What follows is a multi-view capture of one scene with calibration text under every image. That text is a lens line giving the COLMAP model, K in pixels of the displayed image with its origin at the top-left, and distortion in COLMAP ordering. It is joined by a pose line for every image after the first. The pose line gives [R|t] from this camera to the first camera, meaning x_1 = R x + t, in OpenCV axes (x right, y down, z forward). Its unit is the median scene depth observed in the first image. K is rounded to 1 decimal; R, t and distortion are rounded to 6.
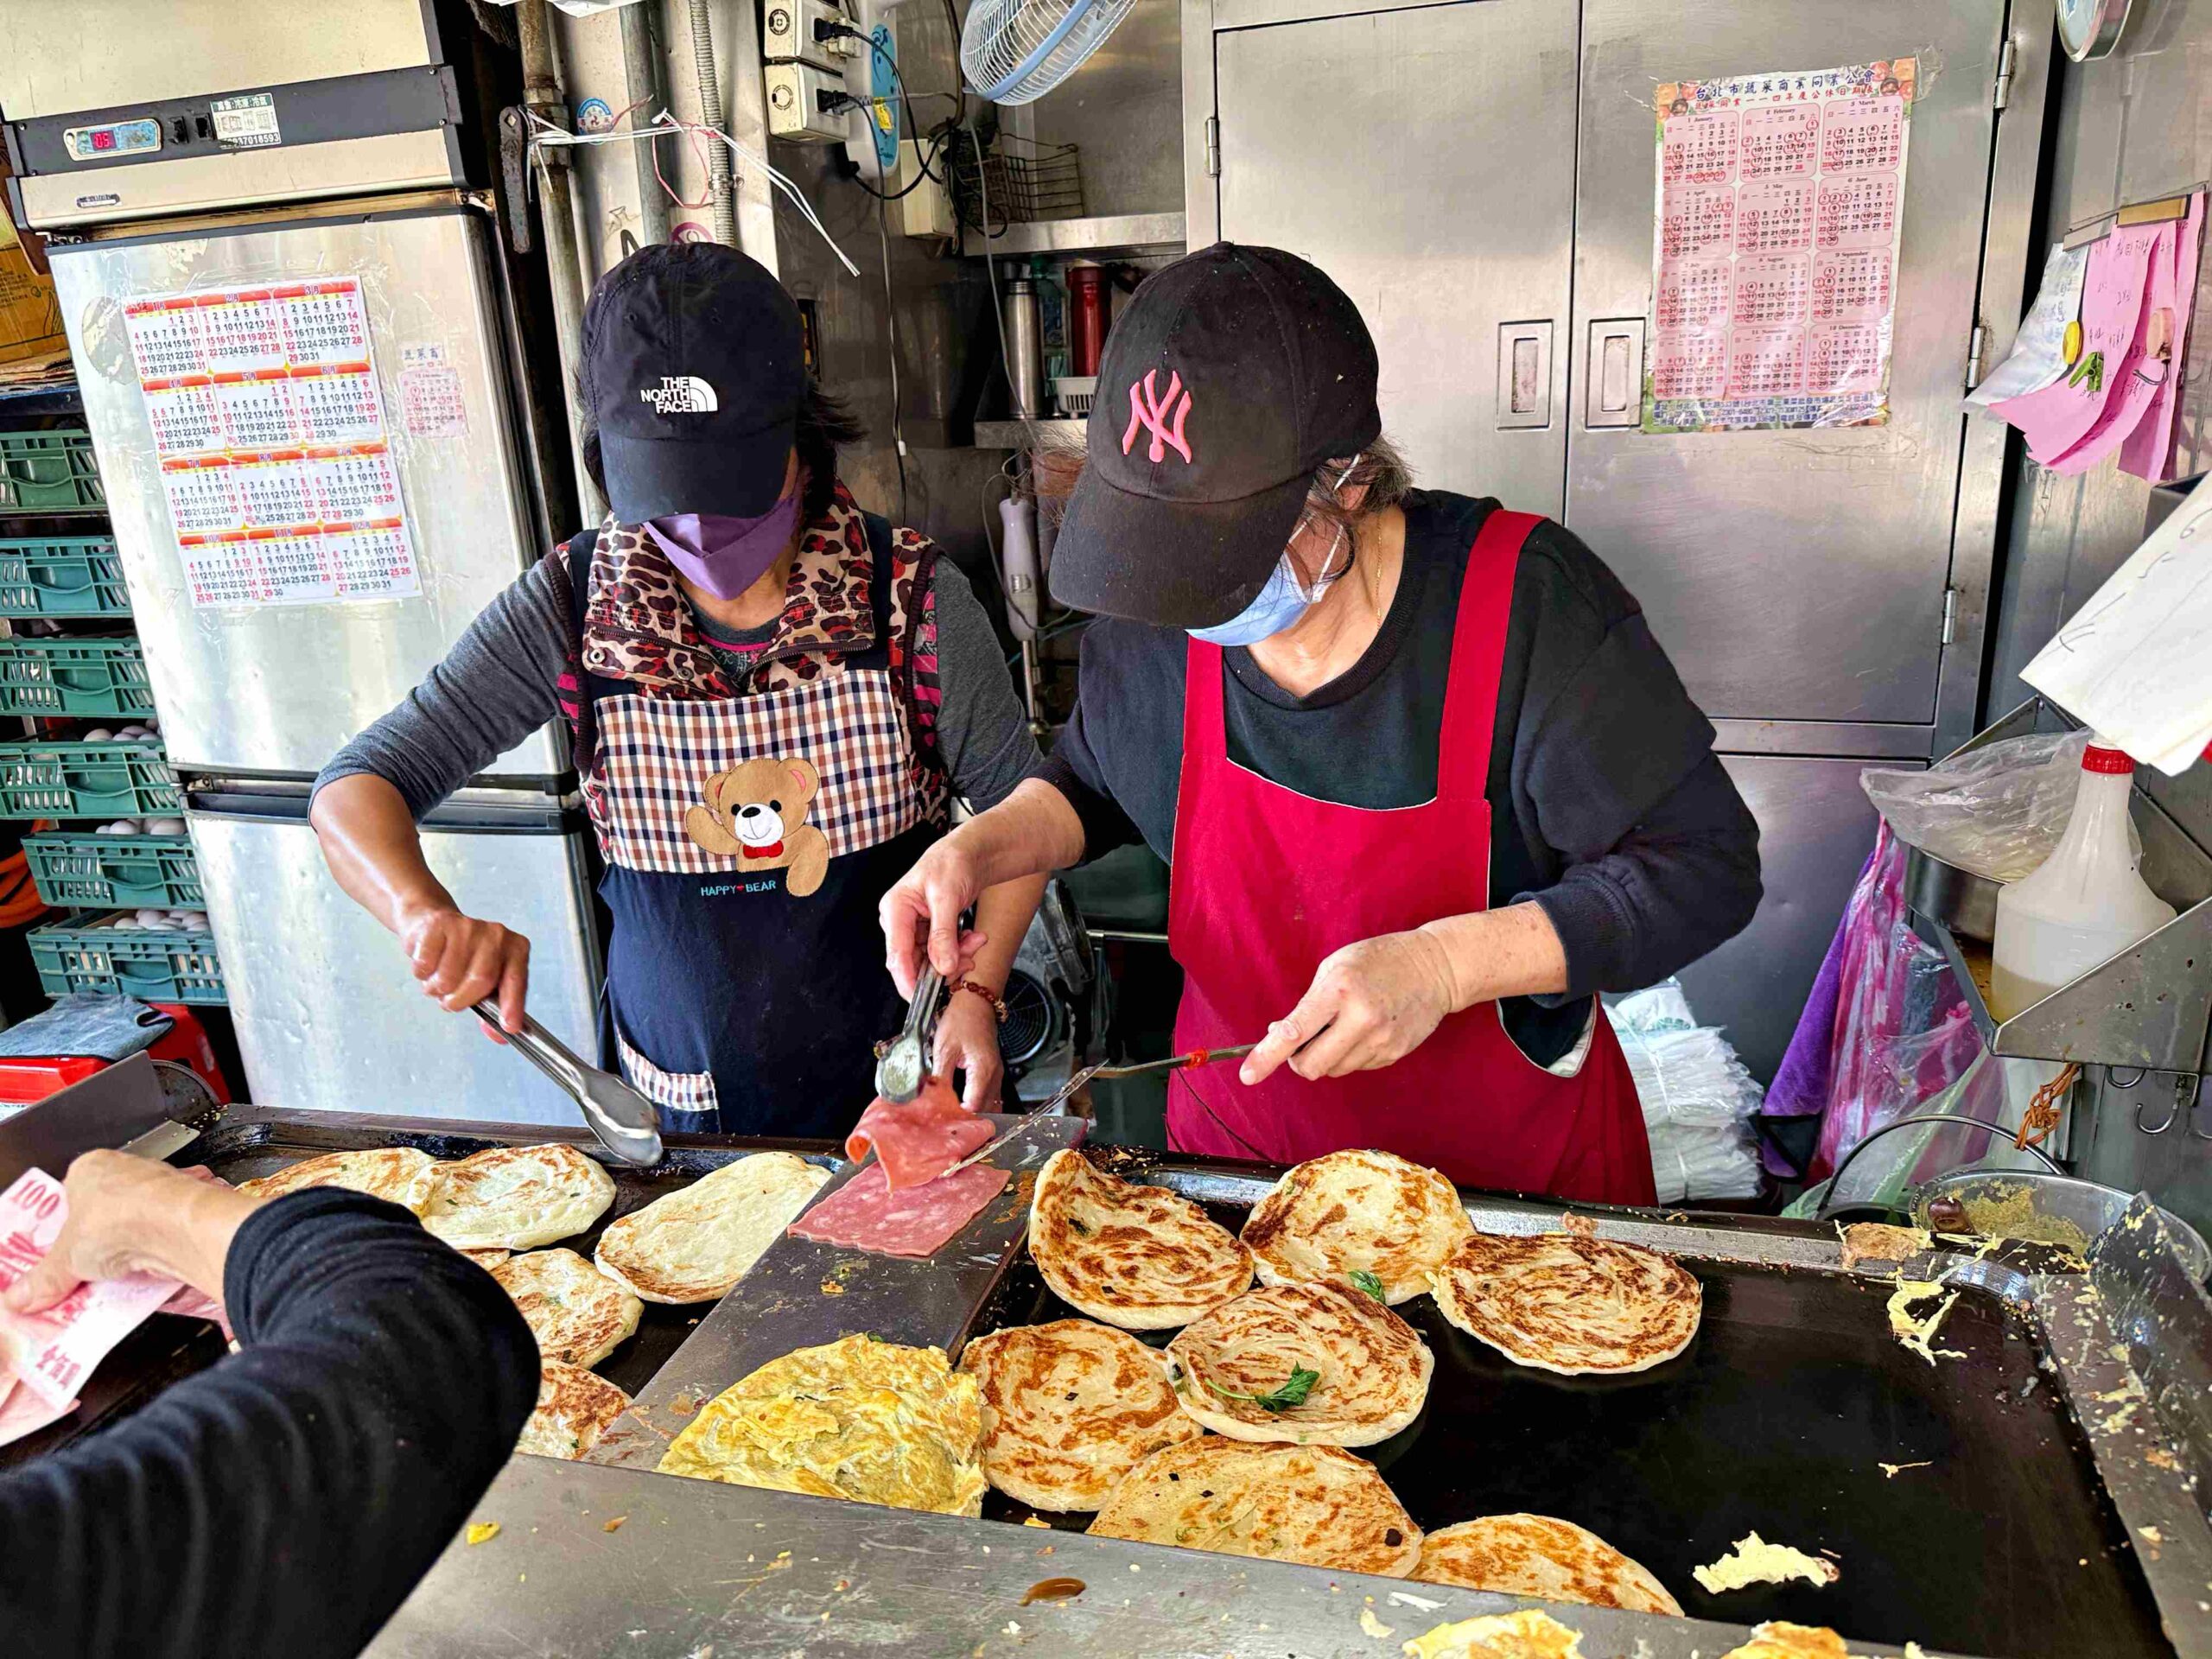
lens RADIAL K [[1576.9, 0, 1104.9], [0, 1576.9, 843.6], [0, 0, 1]] dist [0.020094, -0.018966]
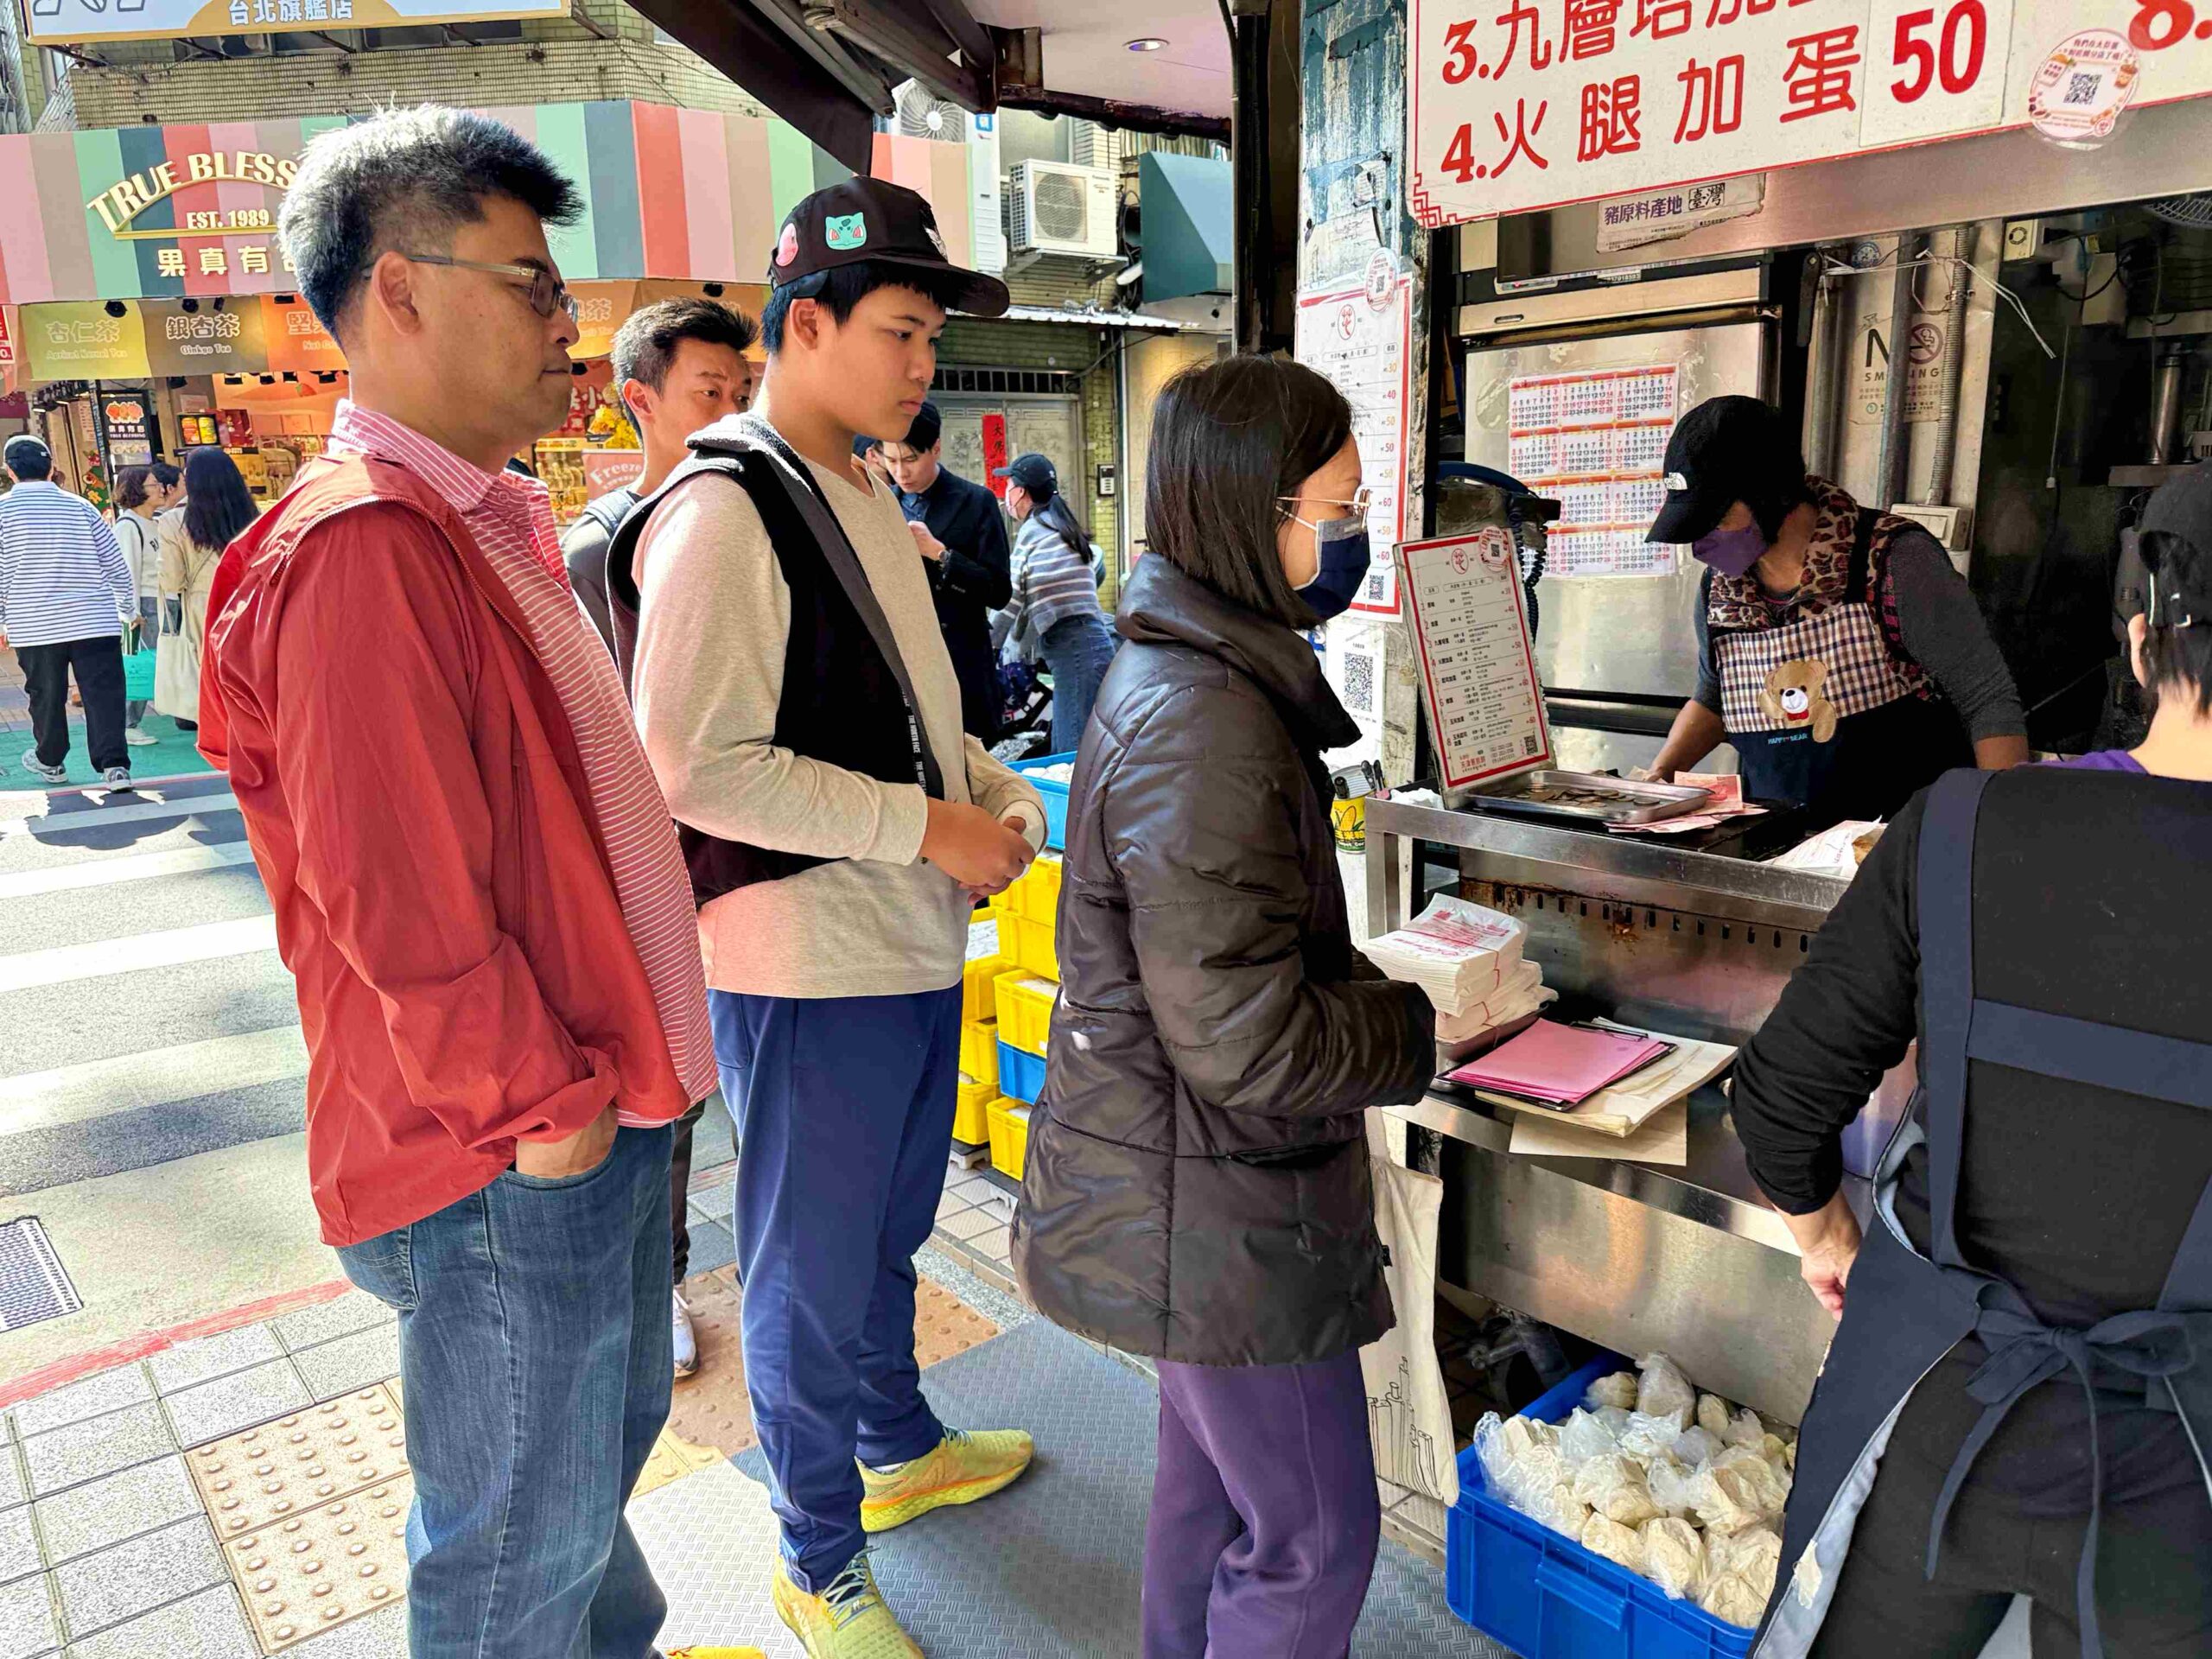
lens RADIAL K [[1576.9, 0, 1145.1], [0, 1576.9, 818.4], [0, 0, 1]] dist [0.020094, -0.018966]
pose [[0.854978, 0.132254, -0.501519, -0.083513], [-0.159367, 0.987154, -0.011365, 0.171522], [0.493574, 0.089642, 0.865072, -0.525441]]
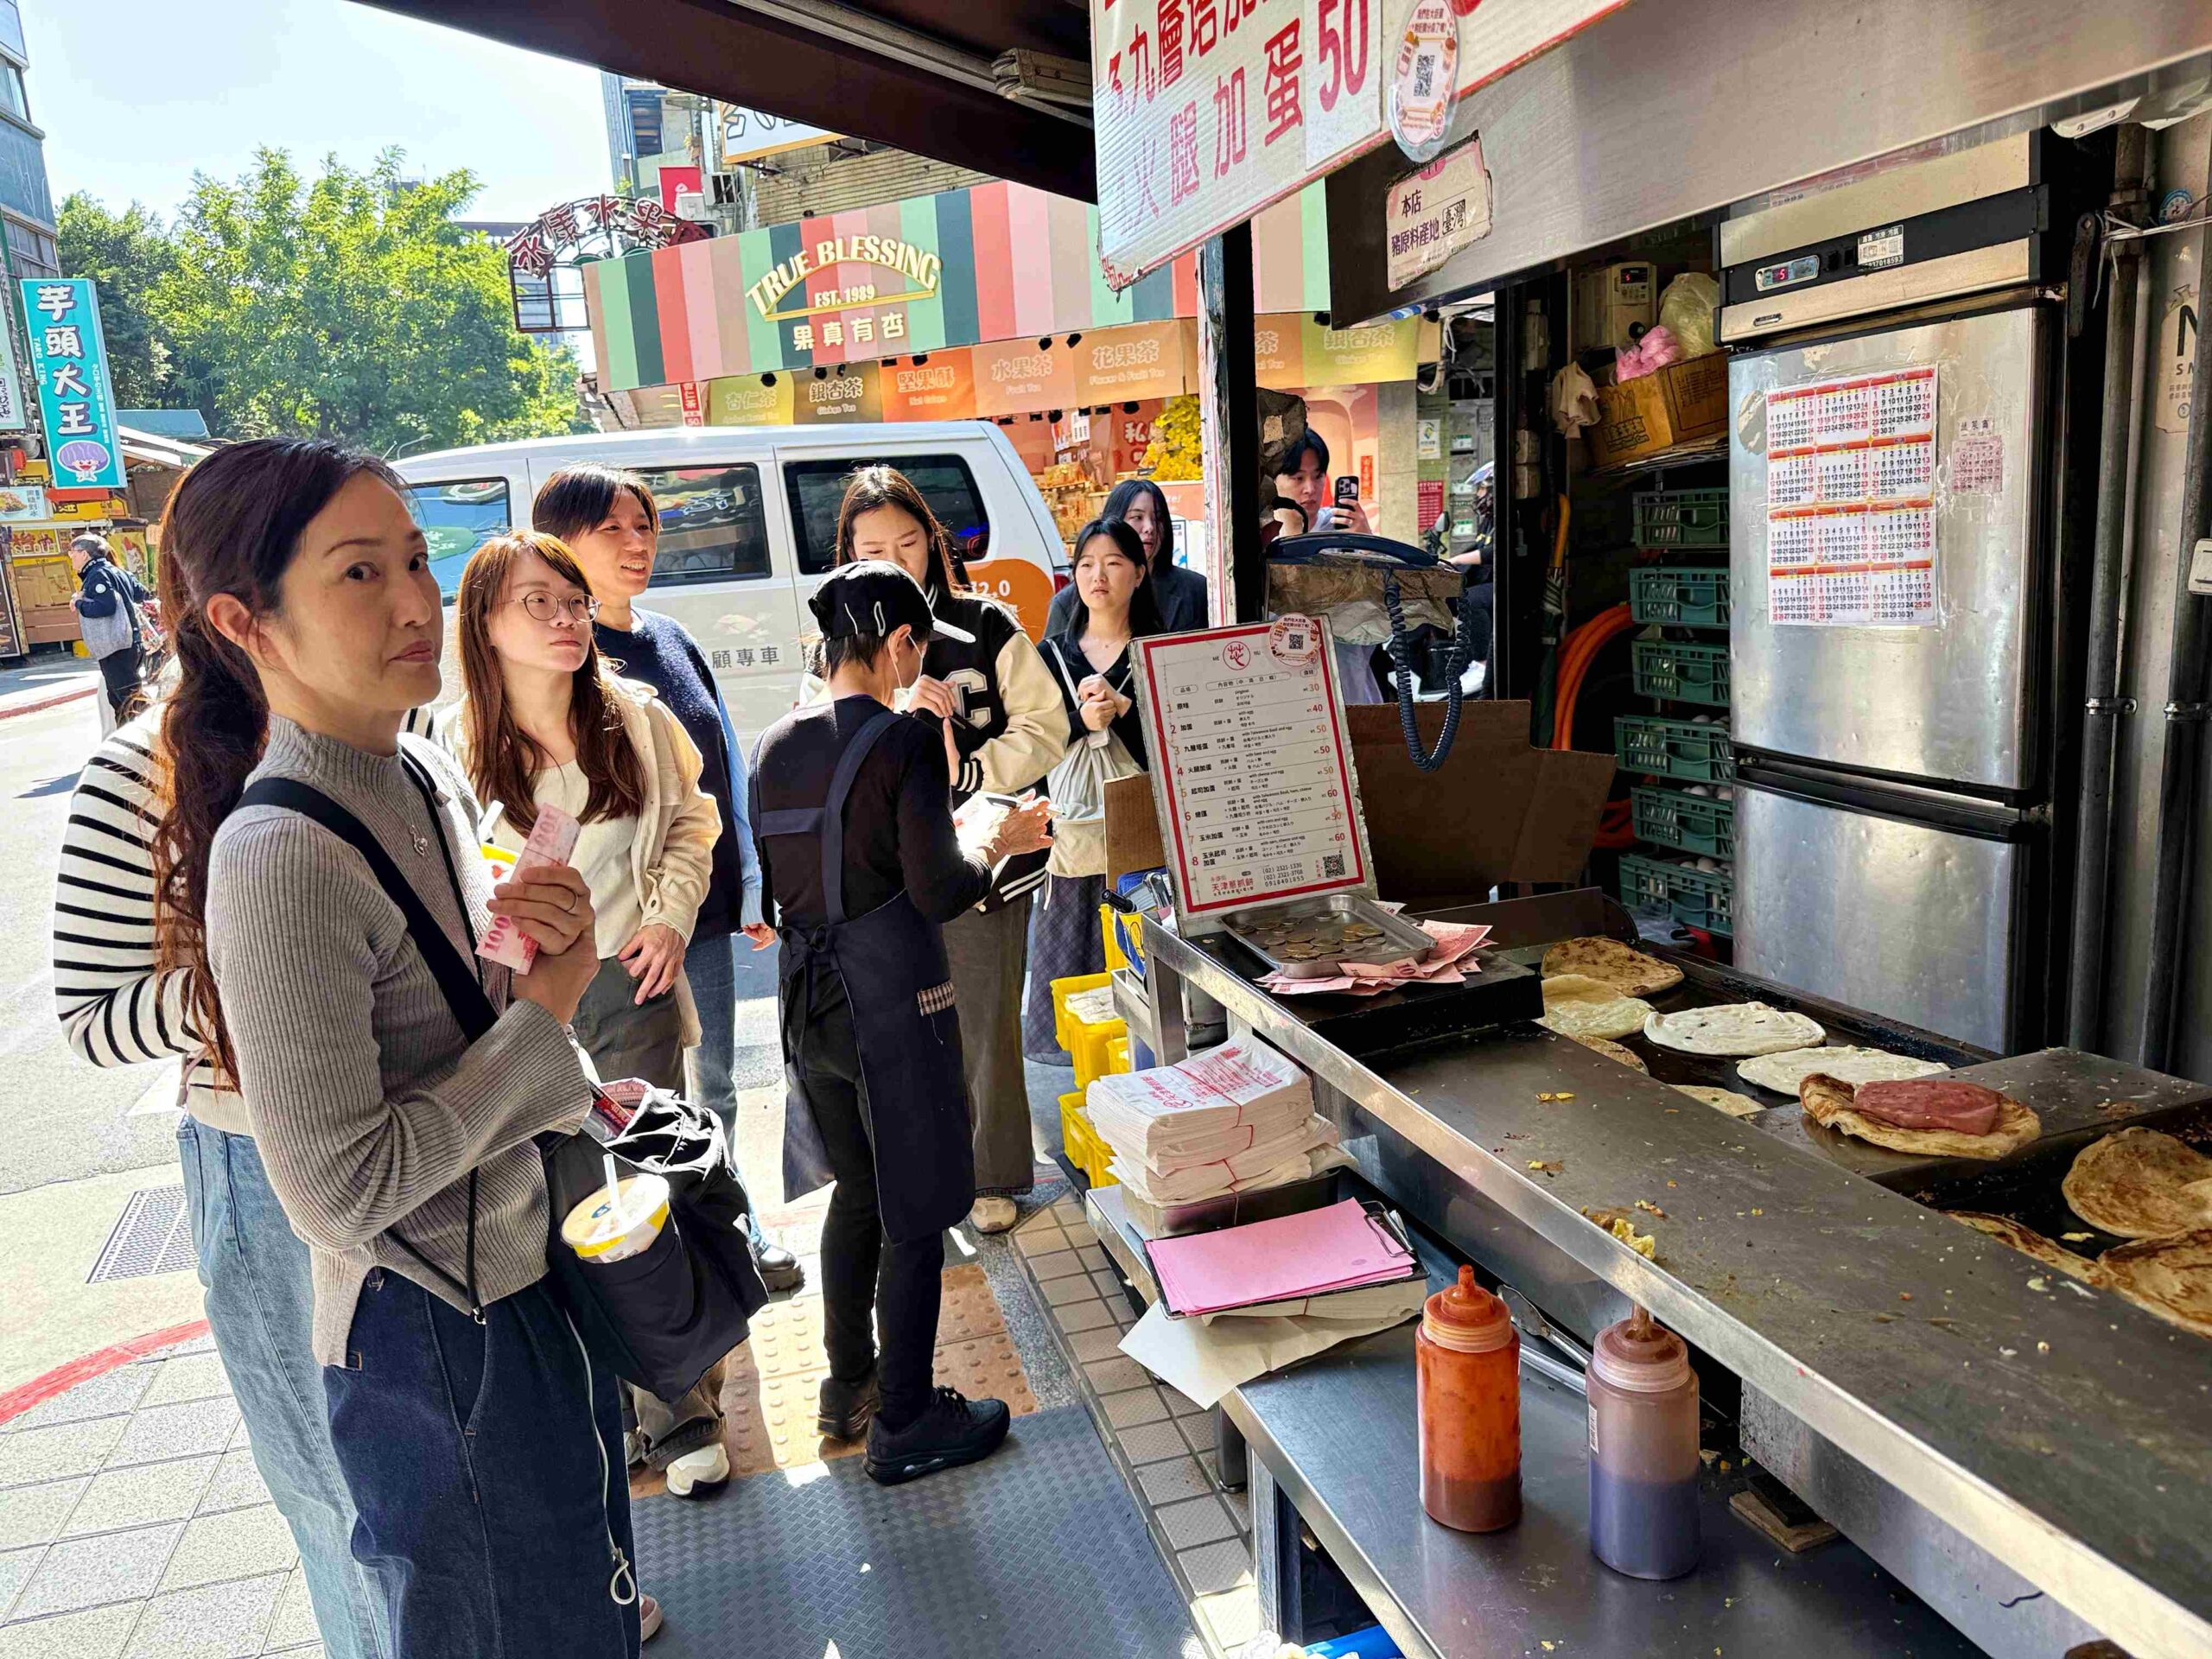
lens RADIAL K [[1576.9, 0, 1143.1], [0, 1576.9, 822.5], [0, 0, 1]] dist [0.020094, -0.018966]
pose [[0.574520, 0.166145, -0.801450, 0.210968], [-0.196257, 0.978579, 0.062177, 0.032403], [0.794613, 0.121568, 0.594820, -0.169932]]
